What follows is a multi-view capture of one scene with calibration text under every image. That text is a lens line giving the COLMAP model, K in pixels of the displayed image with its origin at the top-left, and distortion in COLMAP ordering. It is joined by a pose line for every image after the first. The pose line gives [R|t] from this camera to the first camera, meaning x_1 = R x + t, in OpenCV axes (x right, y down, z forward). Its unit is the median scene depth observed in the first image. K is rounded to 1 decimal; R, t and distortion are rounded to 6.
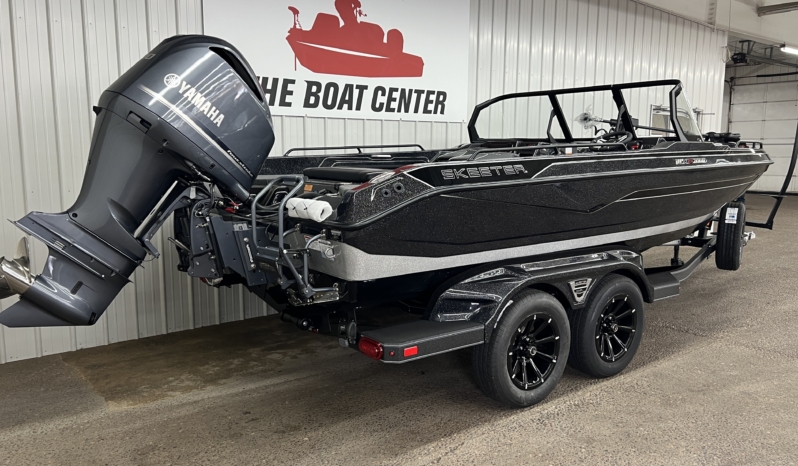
lens RADIAL K [[619.3, 0, 393.4], [0, 619.3, 232.3], [0, 0, 1]] dist [0.039691, -0.018770]
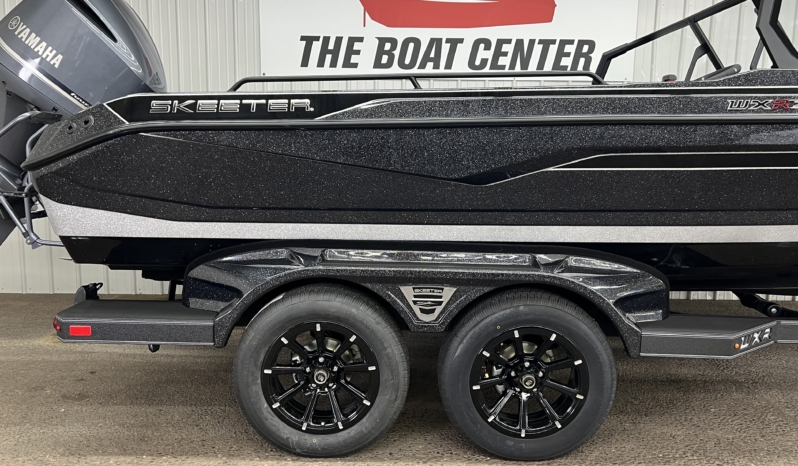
lens RADIAL K [[619.3, 0, 398.2], [0, 619.3, 231.8], [0, 0, 1]] dist [0.039691, -0.018770]
pose [[0.790734, 0.088736, -0.605694, 0.433279], [-0.093132, 0.995359, 0.024238, 0.005945], [0.605034, 0.037244, 0.795328, 0.322369]]
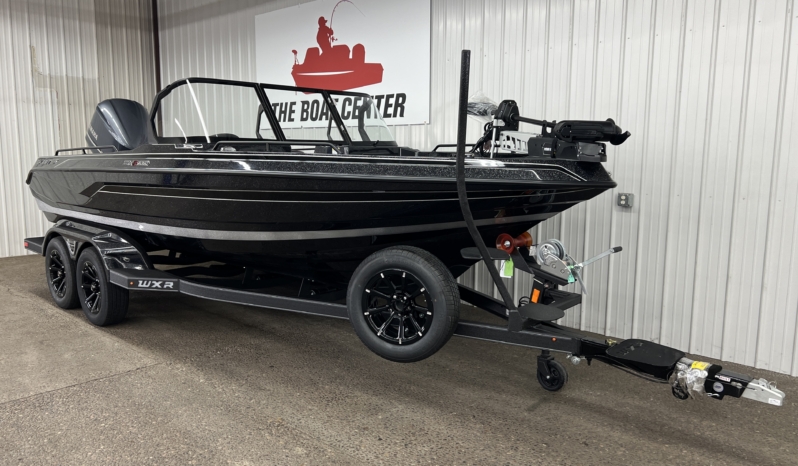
lens RADIAL K [[610.7, 0, 398.3], [0, 610.7, 235.6], [0, 0, 1]] dist [0.058406, -0.050287]
pose [[0.147084, 0.135143, -0.979848, 1.220570], [-0.138386, 0.983691, 0.114900, -0.136455], [0.979396, 0.118697, 0.163387, 1.006162]]
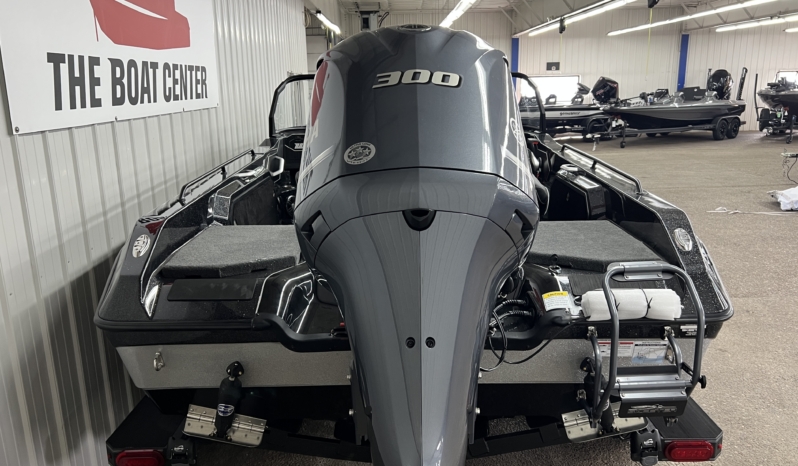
lens RADIAL K [[610.7, 0, 400.3], [0, 610.7, 234.3], [0, 0, 1]] dist [0.058406, -0.050287]
pose [[0.604312, -0.199589, 0.771344, -0.444861], [0.116595, 0.979846, 0.162194, -0.143560], [-0.788171, -0.008081, 0.615404, 0.426338]]
